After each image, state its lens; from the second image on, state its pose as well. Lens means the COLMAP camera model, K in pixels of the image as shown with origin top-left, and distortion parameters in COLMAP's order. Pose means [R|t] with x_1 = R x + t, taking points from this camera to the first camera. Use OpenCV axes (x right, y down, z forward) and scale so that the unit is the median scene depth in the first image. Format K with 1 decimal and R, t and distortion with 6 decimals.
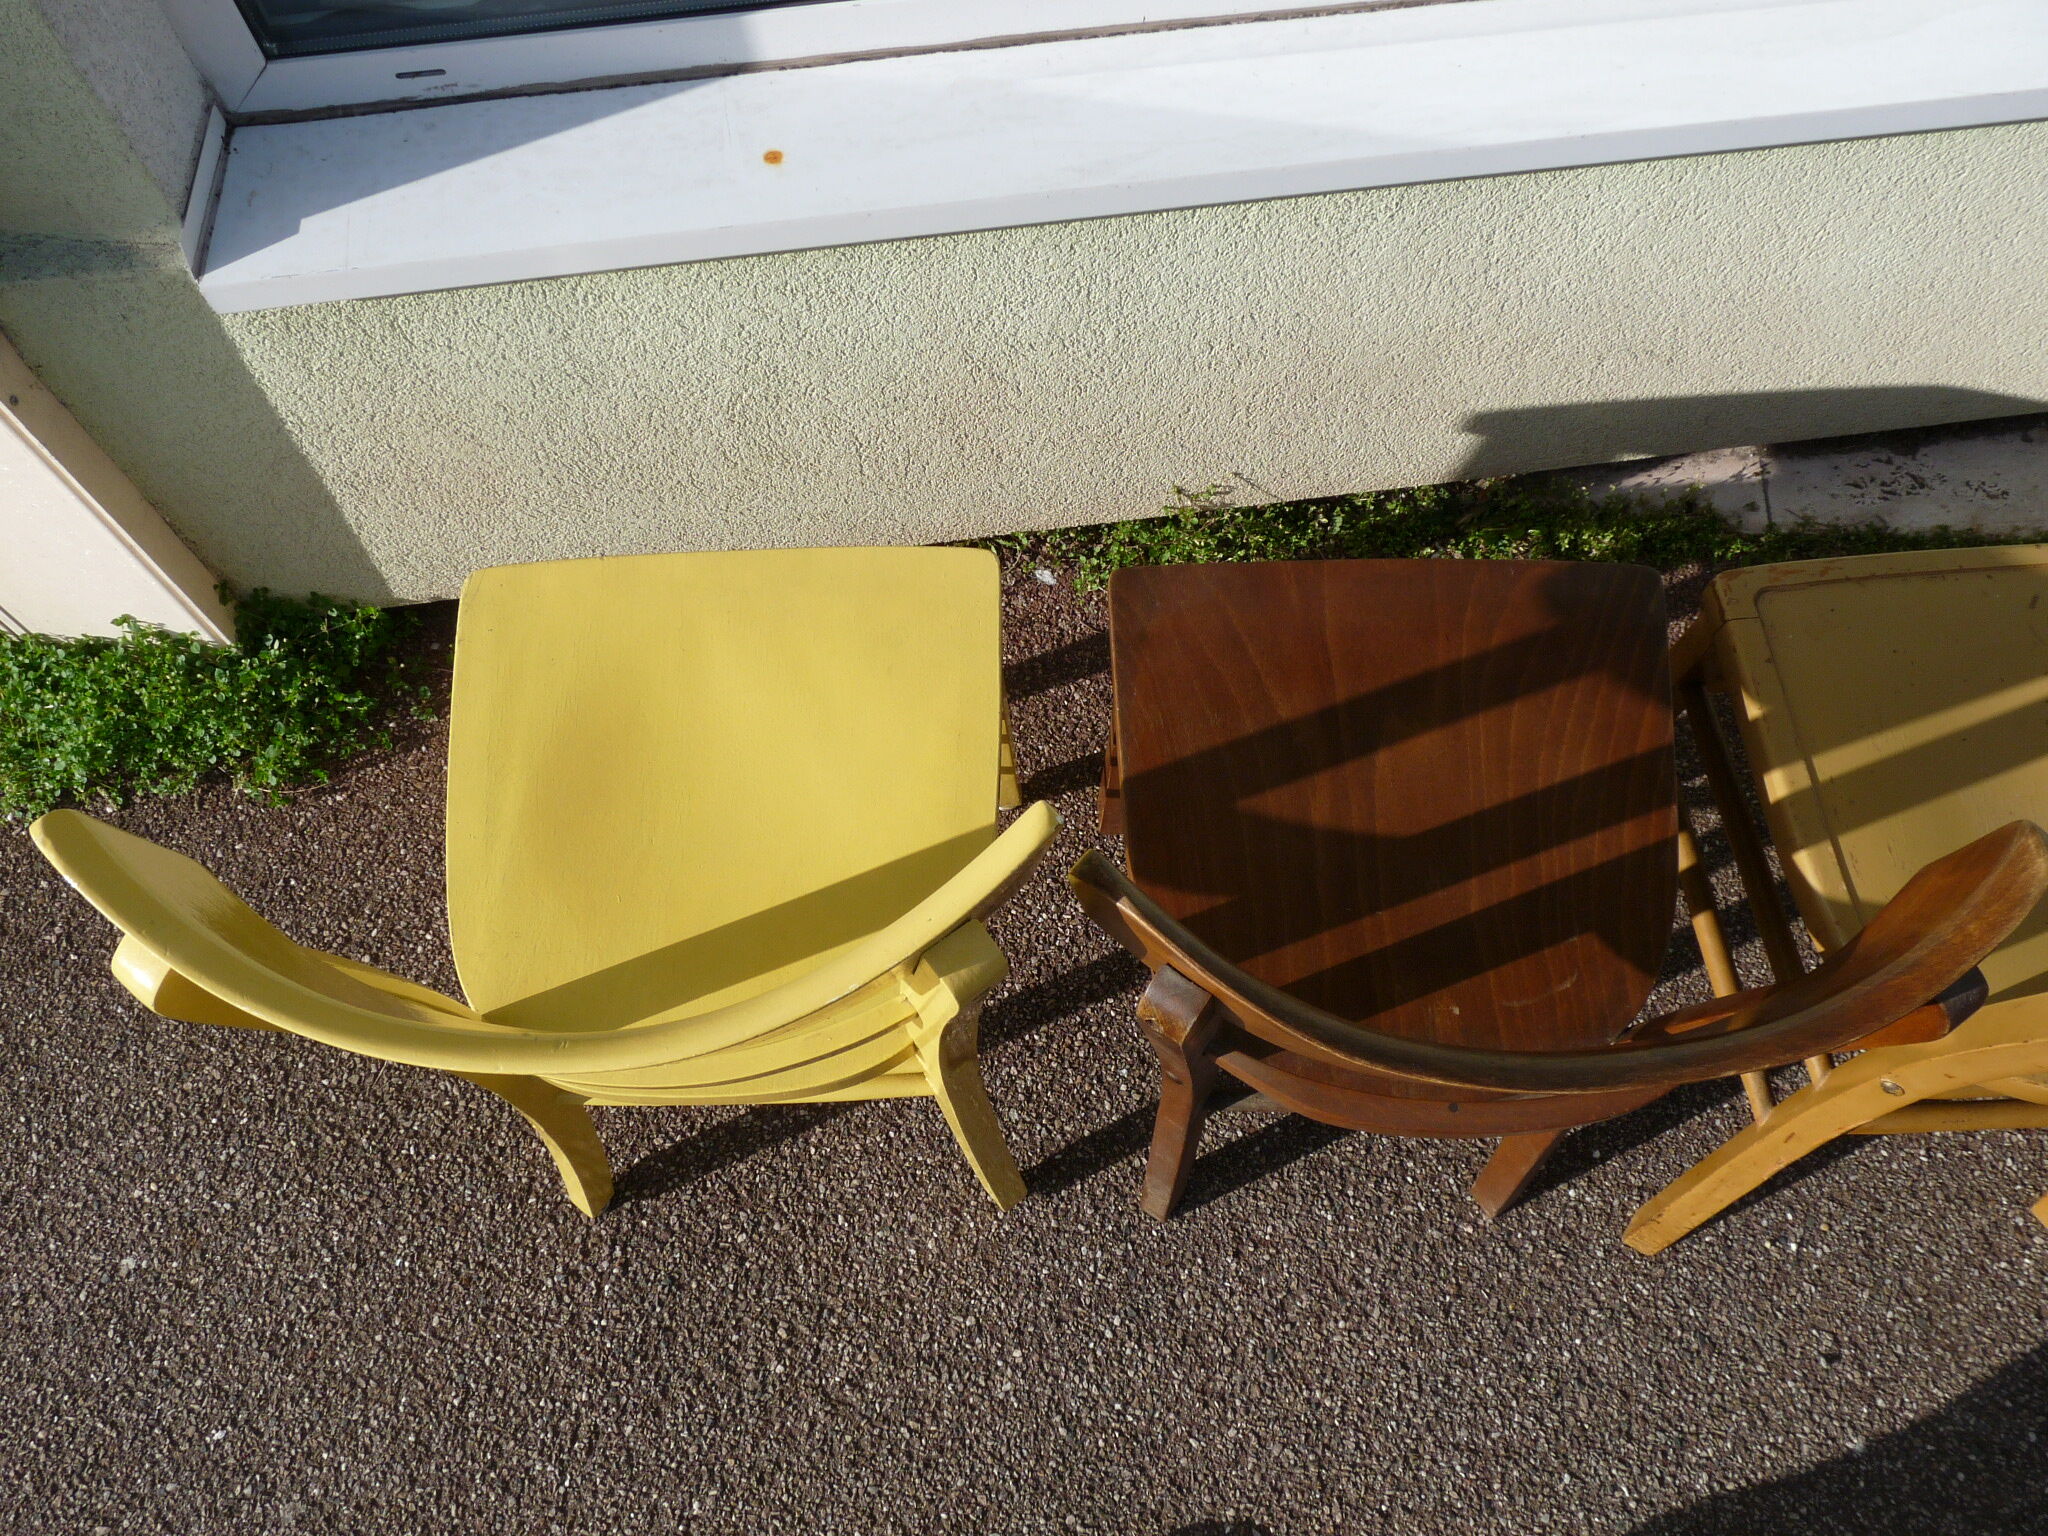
lens RADIAL K [[1639.4, 0, 1011.8], [0, 1639.4, 766.3], [0, 0, 1]] dist [-0.018236, -0.008970]
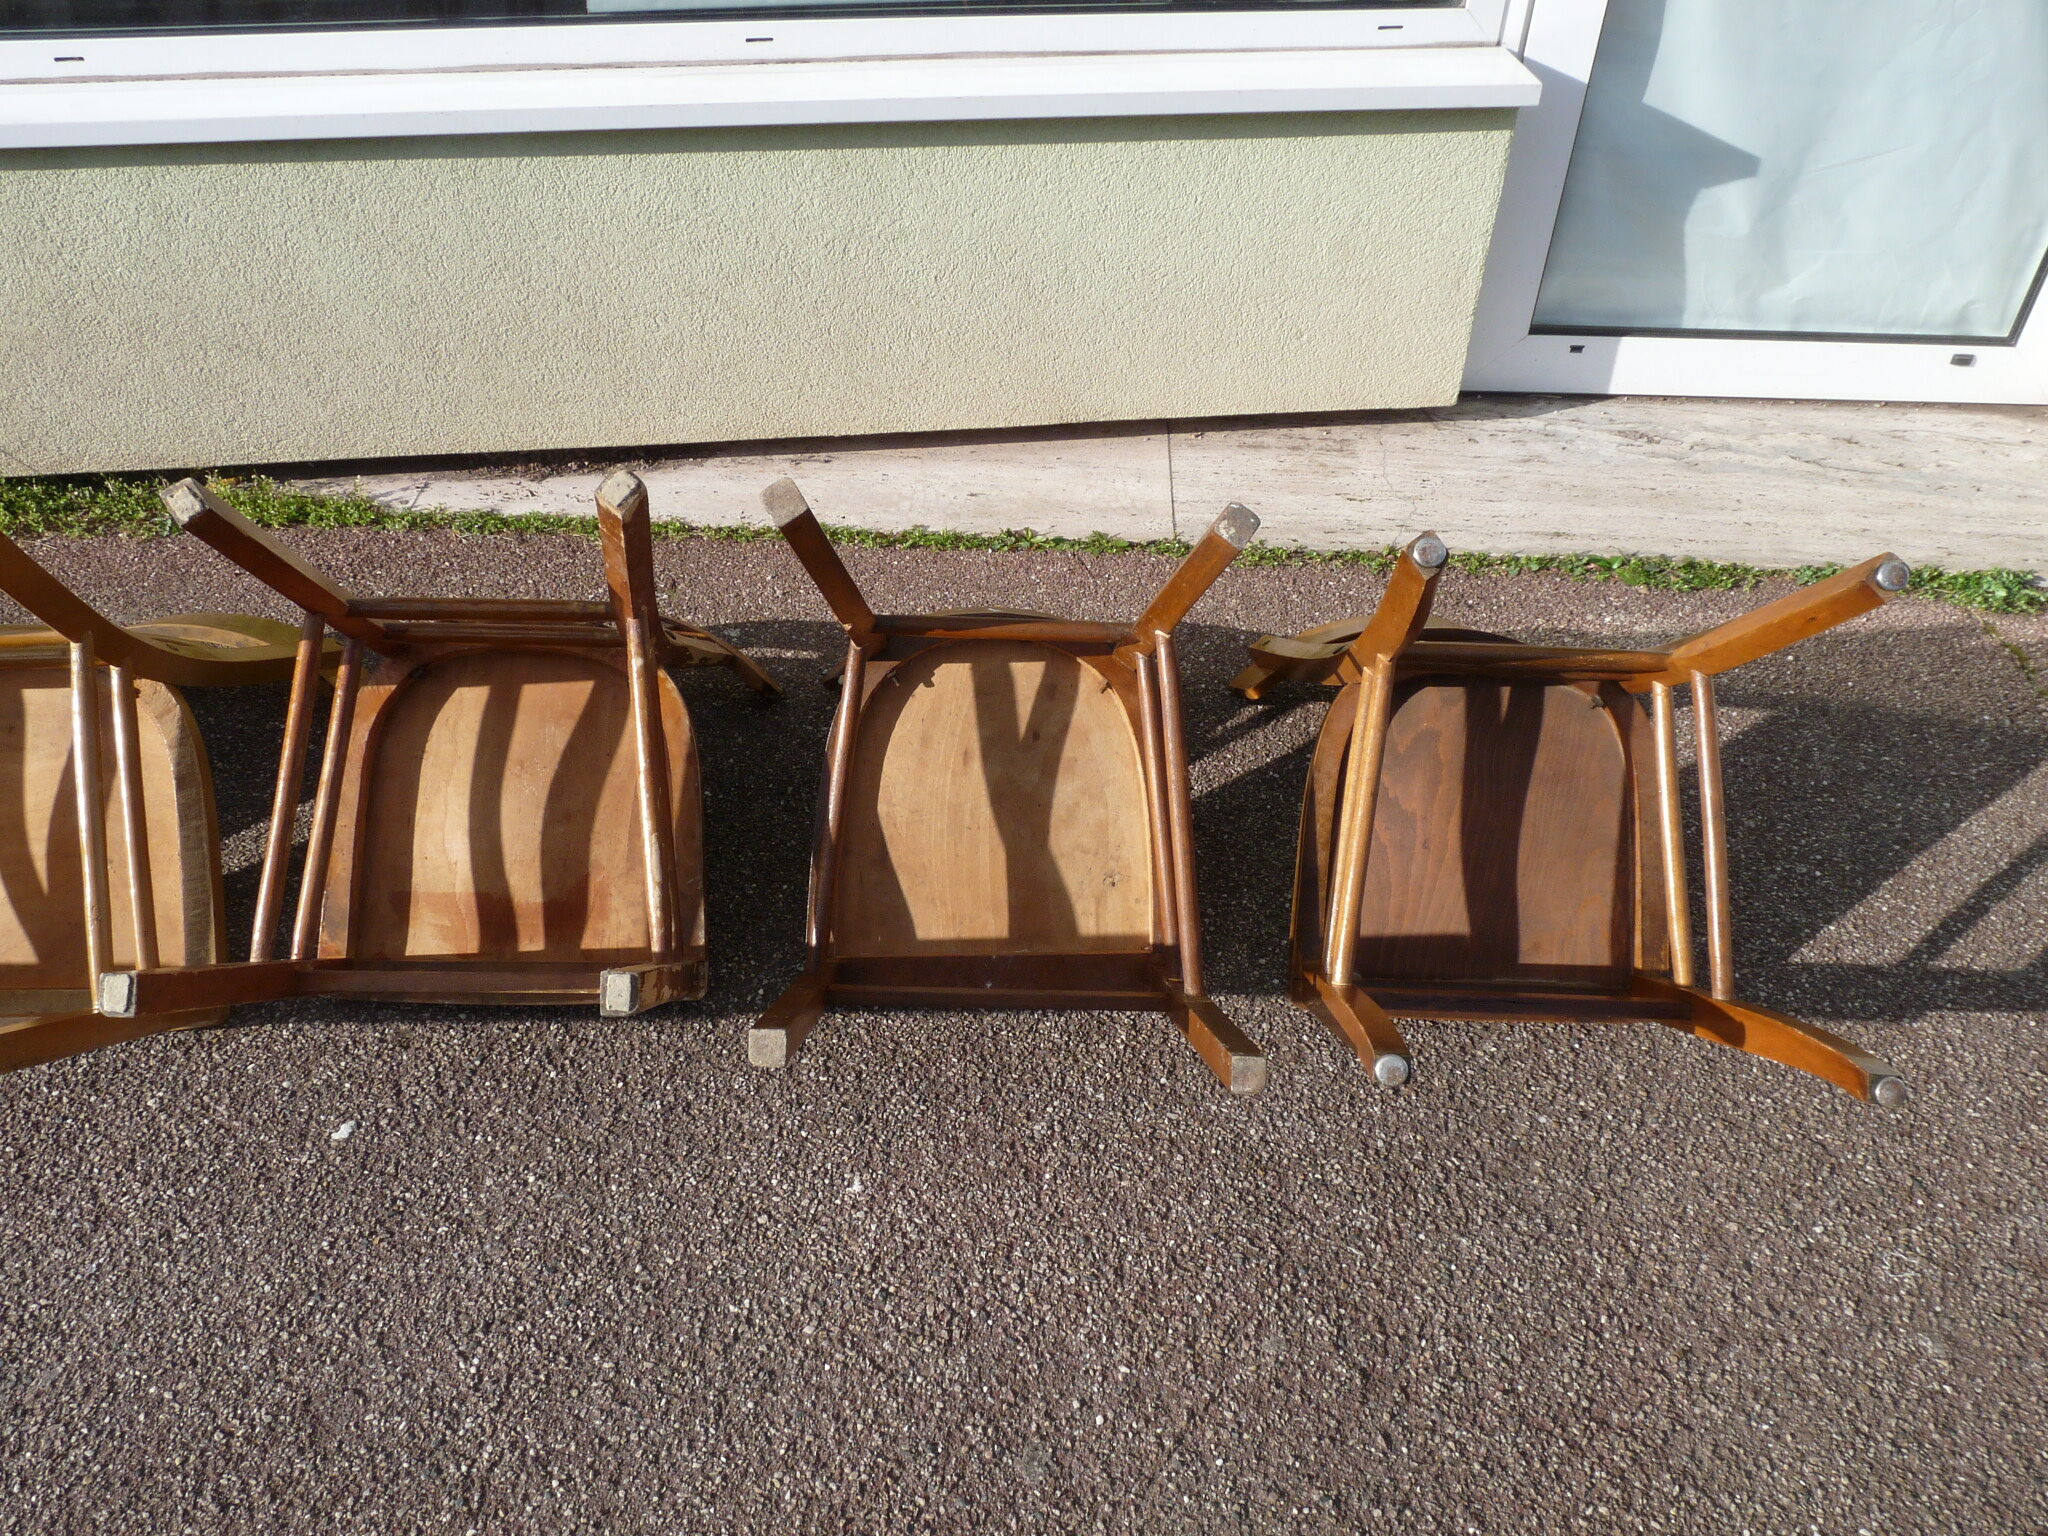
lens RADIAL K [[1639.4, 0, 1013.7], [0, 1639.4, 772.8], [0, 0, 1]] dist [-0.018236, -0.008970]
pose [[0.998620, 0.028237, 0.044281, 1.095899], [-0.006538, 0.903441, -0.428662, 0.764791], [-0.052109, 0.427781, 0.902379, -0.215606]]
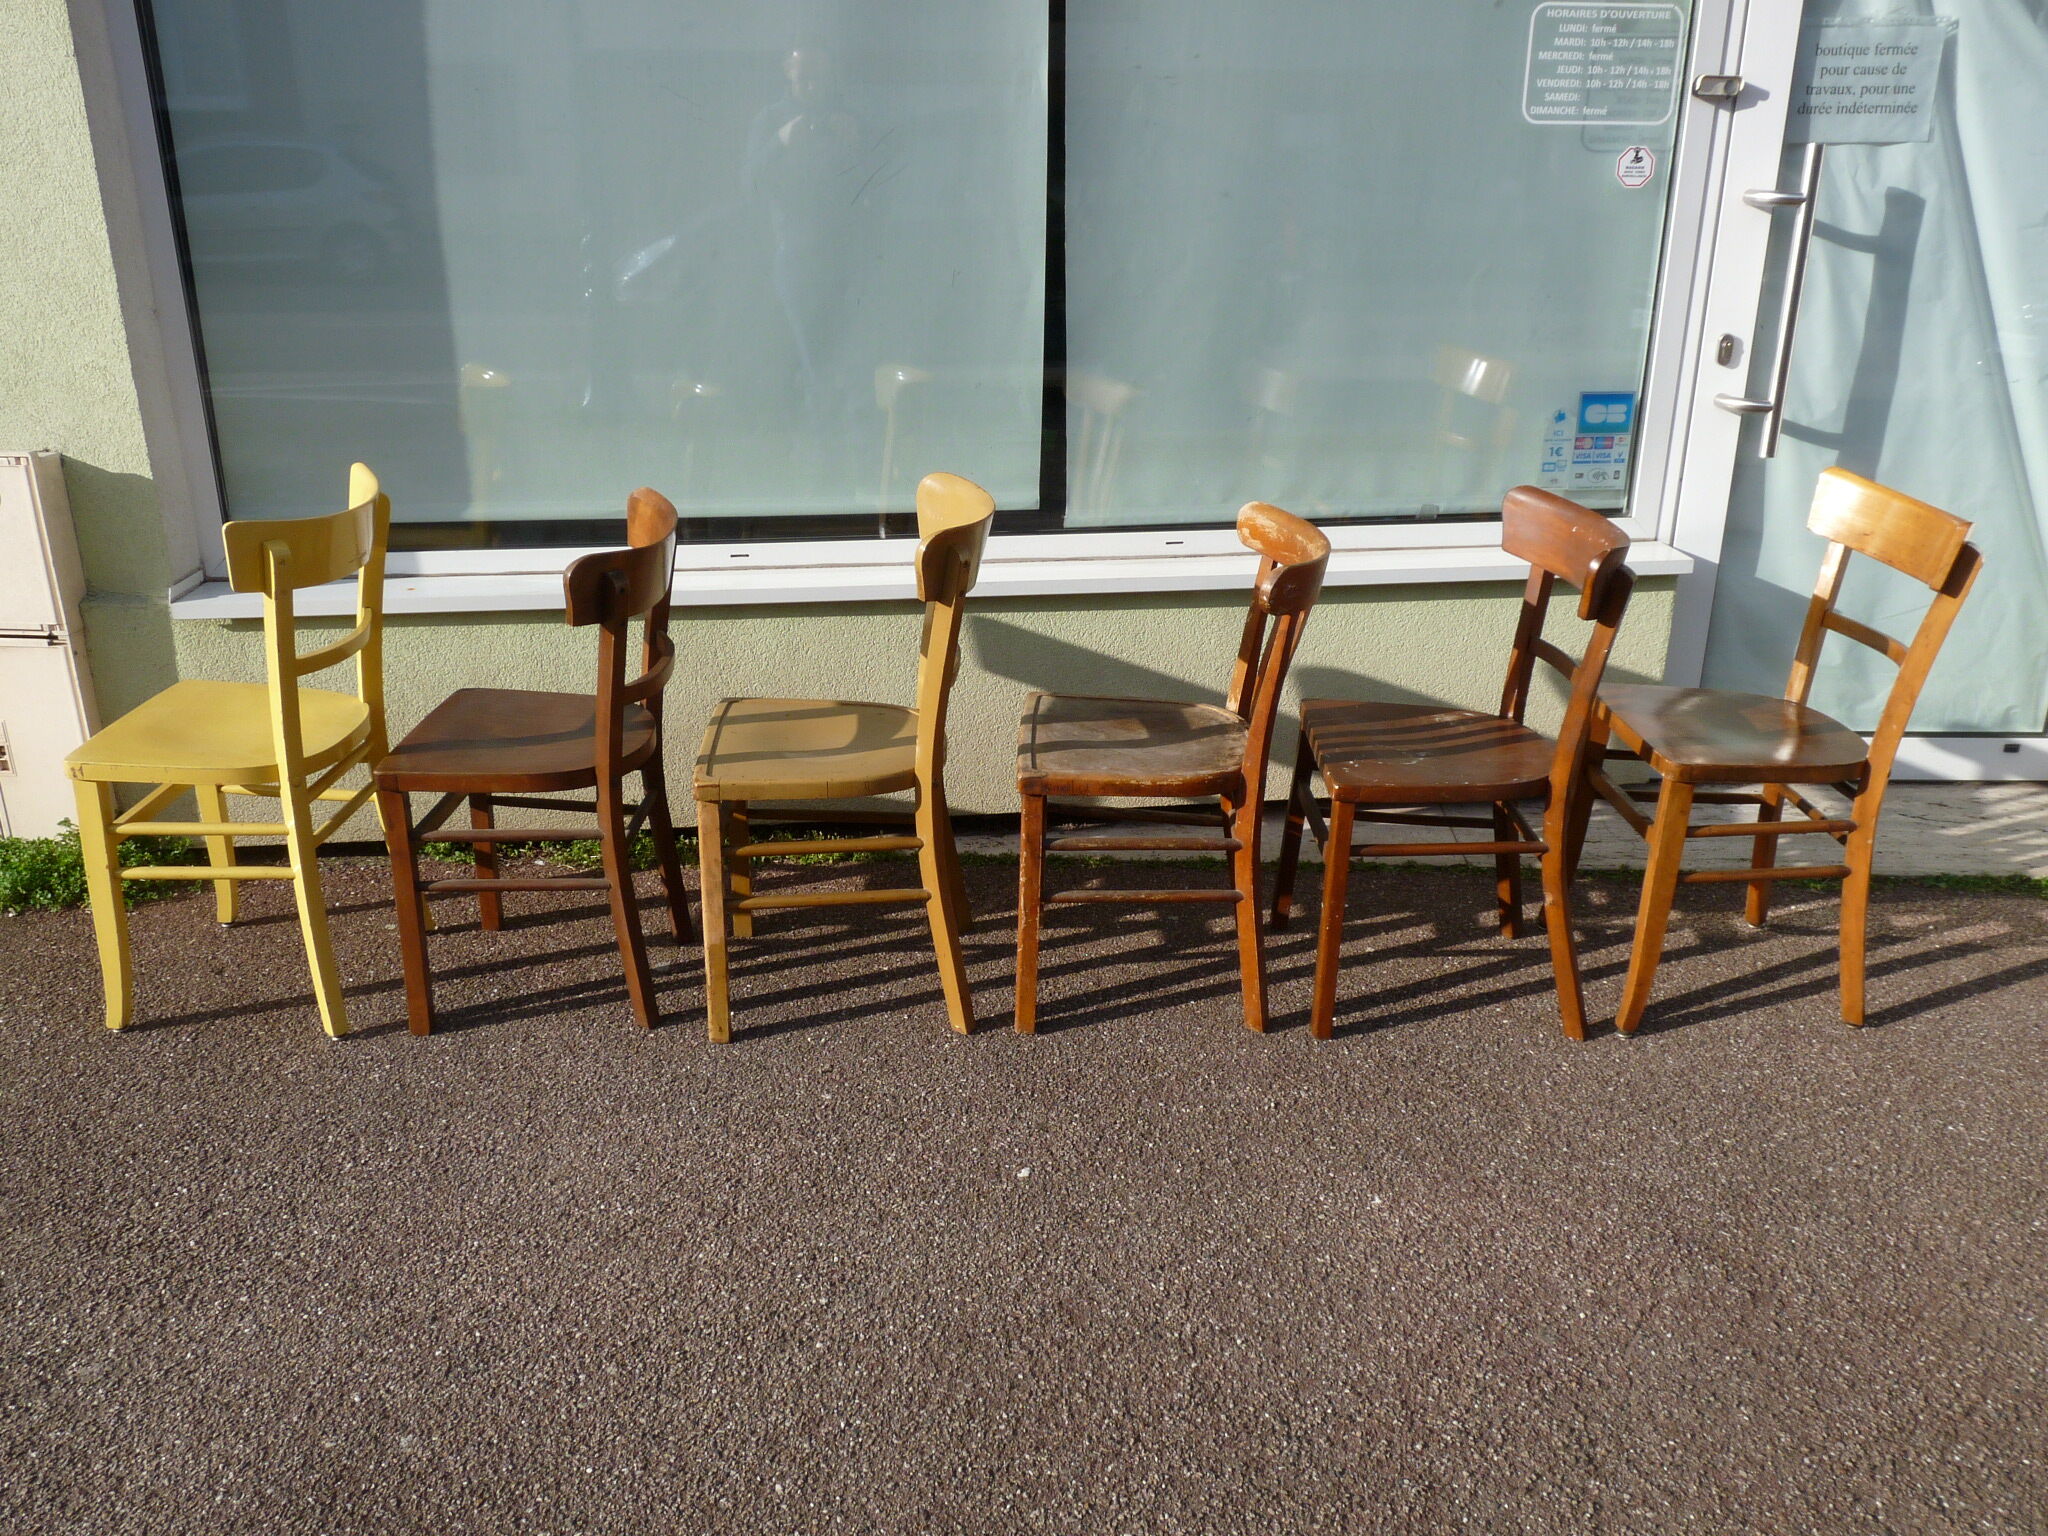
lens RADIAL K [[1639.4, 0, 1014.7], [0, 1639.4, 775.0], [0, 0, 1]] dist [-0.018236, -0.008970]
pose [[0.999646, 0.026404, 0.003365, 0.679698], [-0.016331, 0.708246, -0.705777, 1.385317], [-0.021018, 0.705472, 0.708426, -0.539607]]
